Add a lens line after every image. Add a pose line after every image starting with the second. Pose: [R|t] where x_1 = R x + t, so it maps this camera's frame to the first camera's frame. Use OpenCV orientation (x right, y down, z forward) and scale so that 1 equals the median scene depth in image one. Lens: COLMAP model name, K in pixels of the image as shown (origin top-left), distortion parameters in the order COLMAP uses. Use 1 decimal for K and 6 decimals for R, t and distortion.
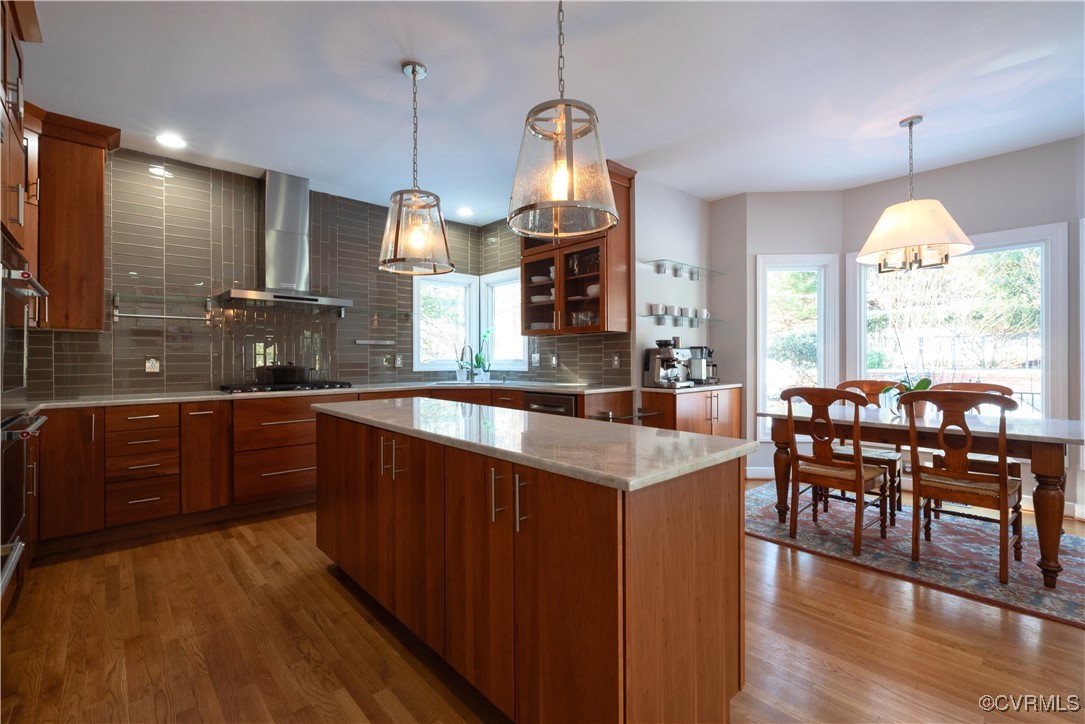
lens RADIAL K [[469.7, 0, 540.5], [0, 469.7, 357.4], [0, 0, 1]] dist [-0.003013, 0.000103]
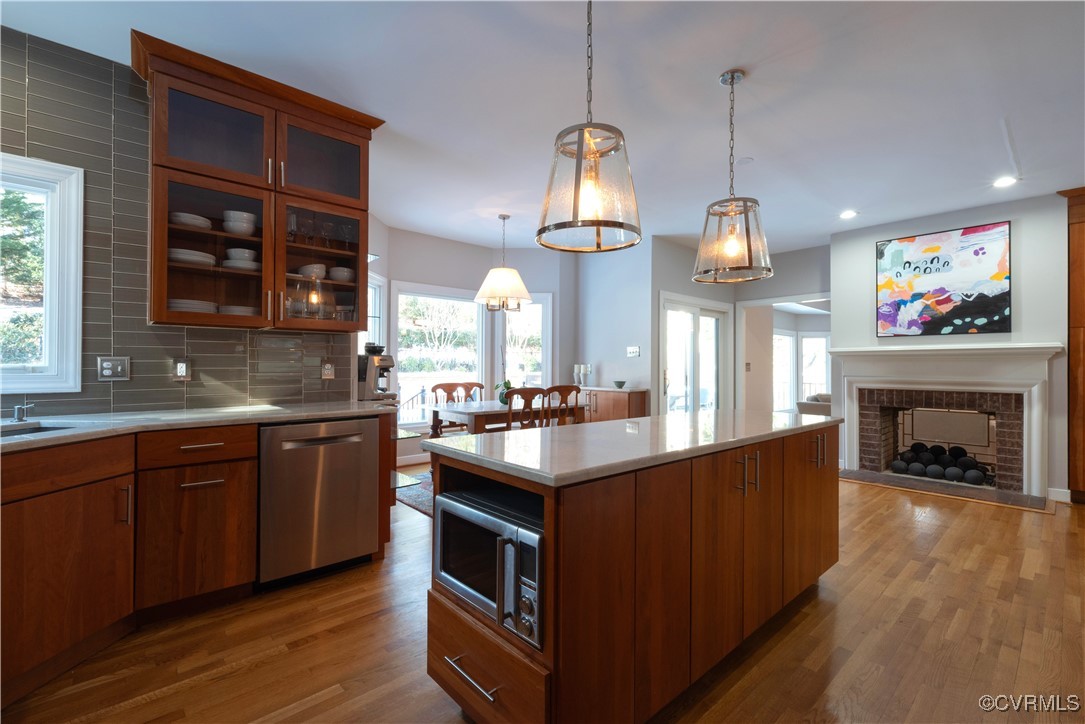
lens RADIAL K [[469.7, 0, 536.2], [0, 469.7, 361.6], [0, 0, 1]] dist [-0.003013, 0.000103]
pose [[0.019497, 0.014459, 0.999705, -0.775531], [-0.004420, 0.999887, -0.014375, 0.004606], [-0.999800, -0.004139, 0.019559, 0.857364]]
